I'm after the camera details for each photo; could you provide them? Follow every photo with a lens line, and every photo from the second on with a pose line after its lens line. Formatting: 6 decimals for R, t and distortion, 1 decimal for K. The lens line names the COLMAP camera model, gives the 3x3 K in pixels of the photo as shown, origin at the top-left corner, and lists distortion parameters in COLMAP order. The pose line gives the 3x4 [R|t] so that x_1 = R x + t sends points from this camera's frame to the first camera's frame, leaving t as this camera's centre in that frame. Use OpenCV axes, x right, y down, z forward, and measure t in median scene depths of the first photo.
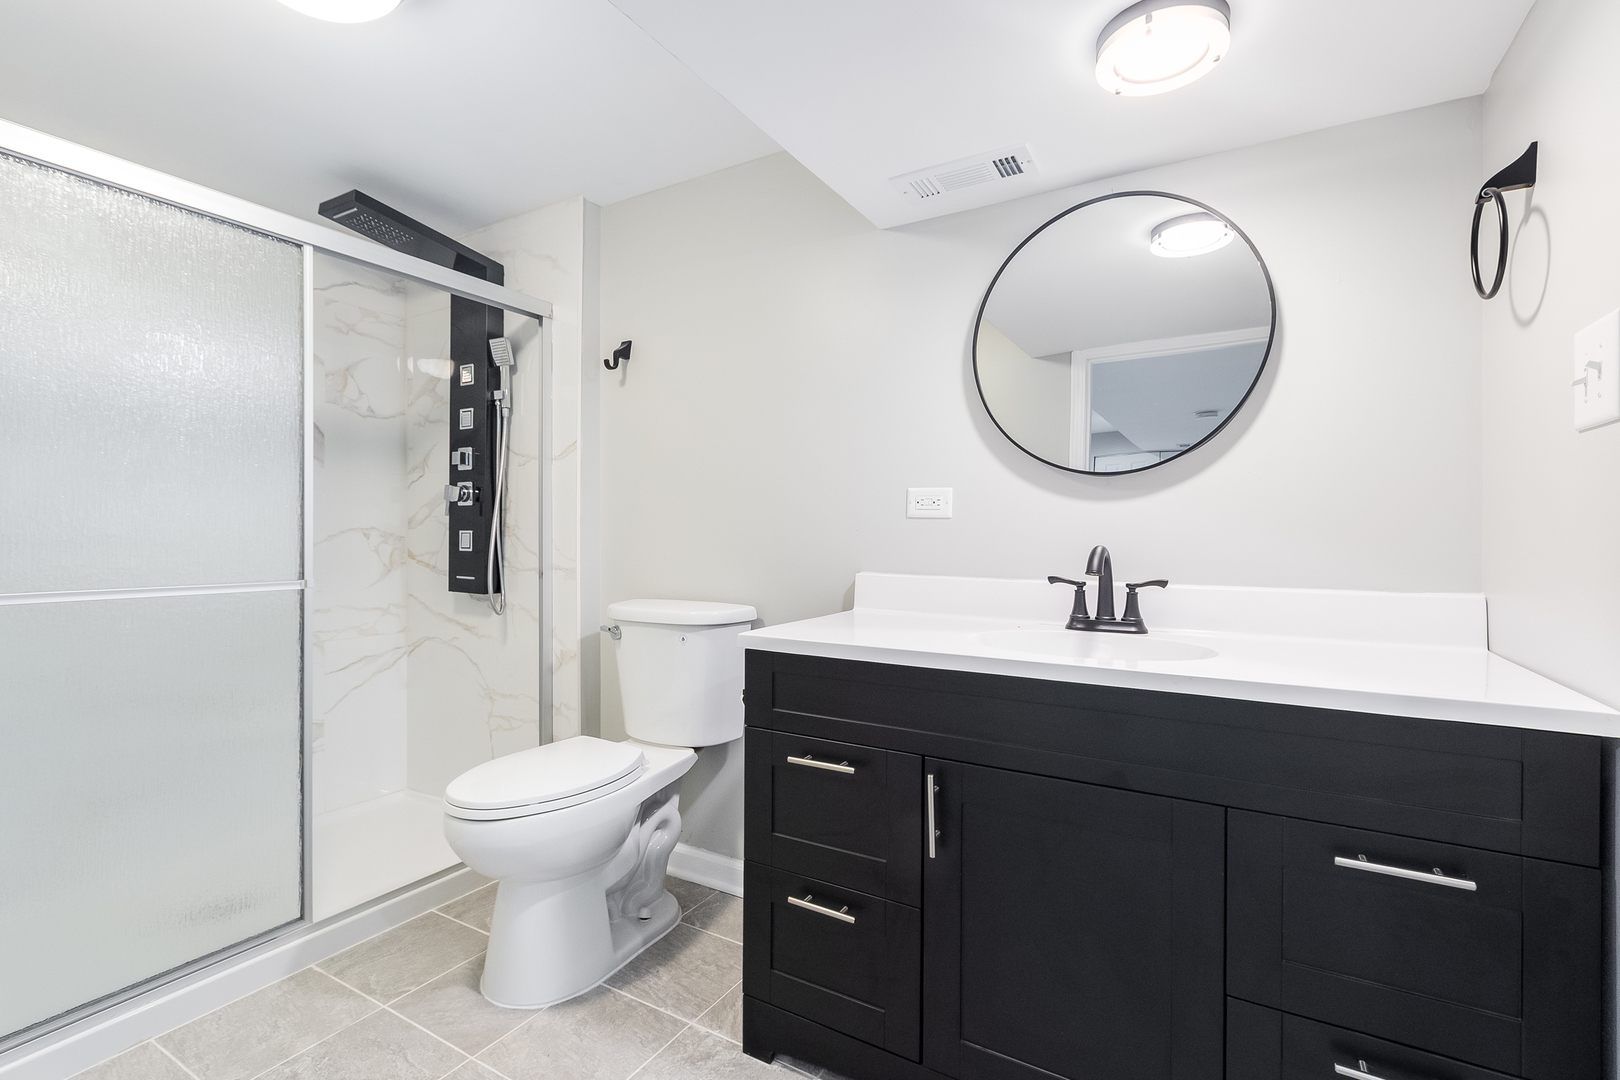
lens RADIAL K [[752.1, 0, 804.0], [0, 752.1, 544.2], [0, 0, 1]] dist [0.002943, 0.000369]
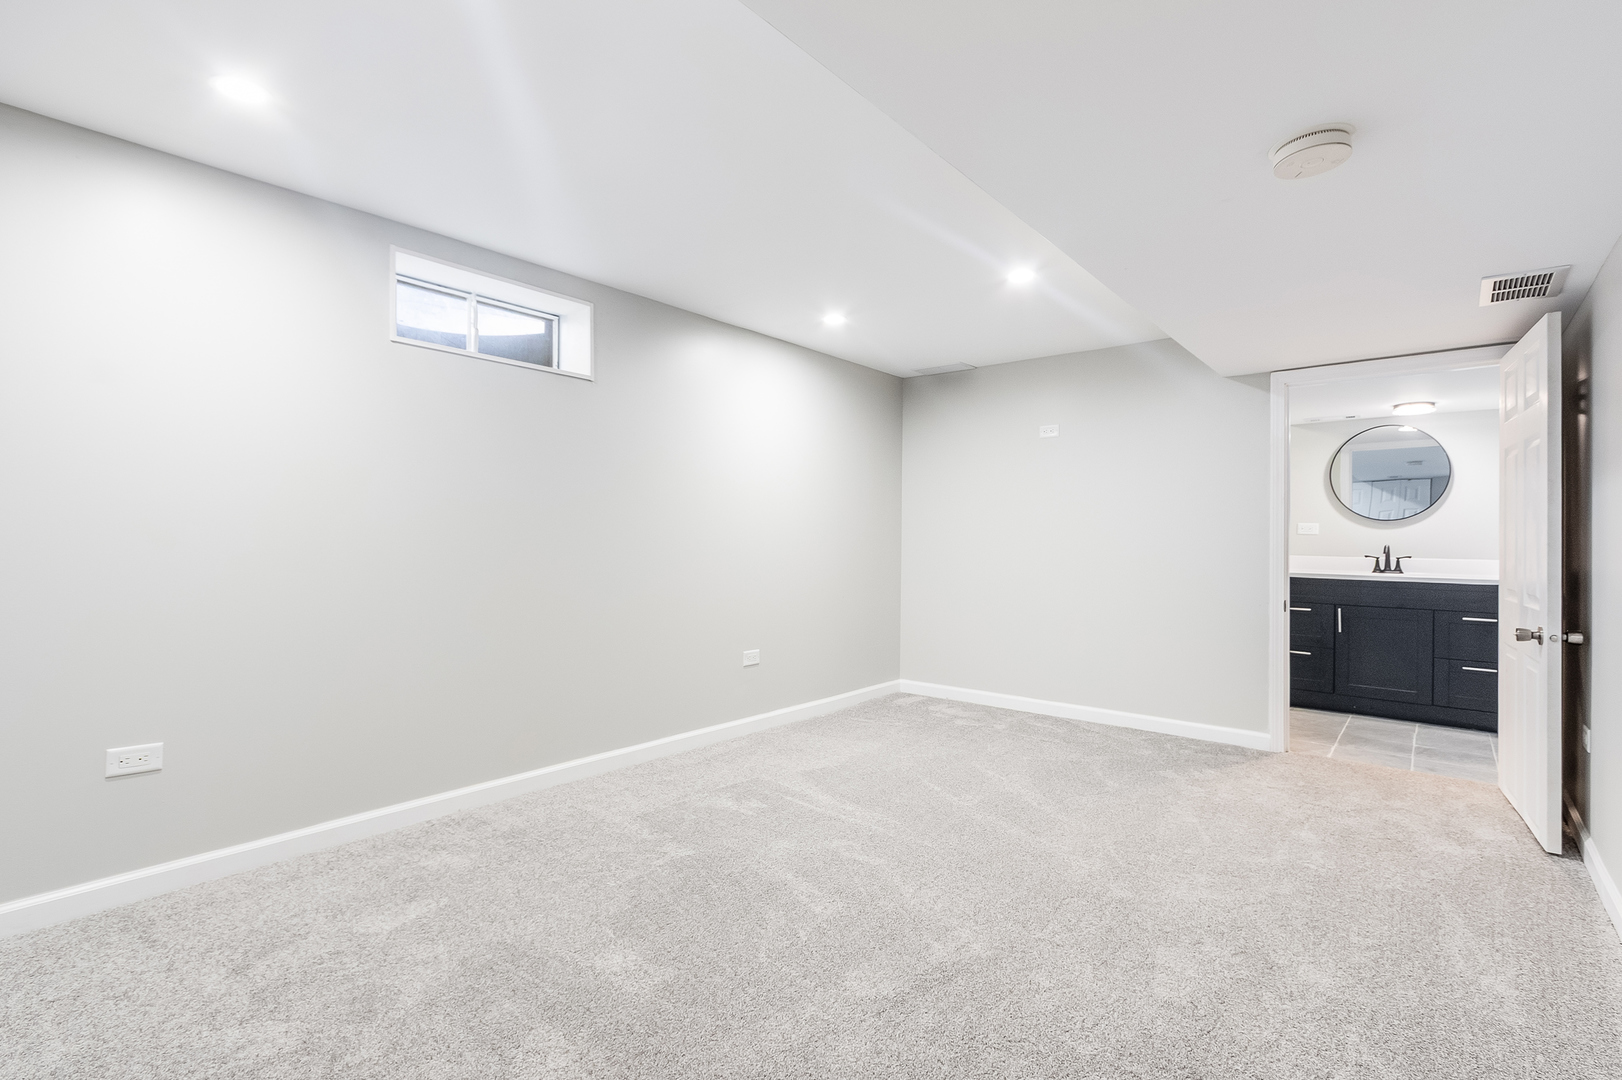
lens RADIAL K [[753.0, 0, 813.3], [0, 753.0, 532.2], [0, 0, 1]] dist [0.002943, 0.000369]
pose [[0.985645, 0.002248, -0.168813, -1.372221], [-0.004459, 0.999909, -0.012719, -0.001030], [0.168769, 0.013289, 0.985566, -2.396394]]
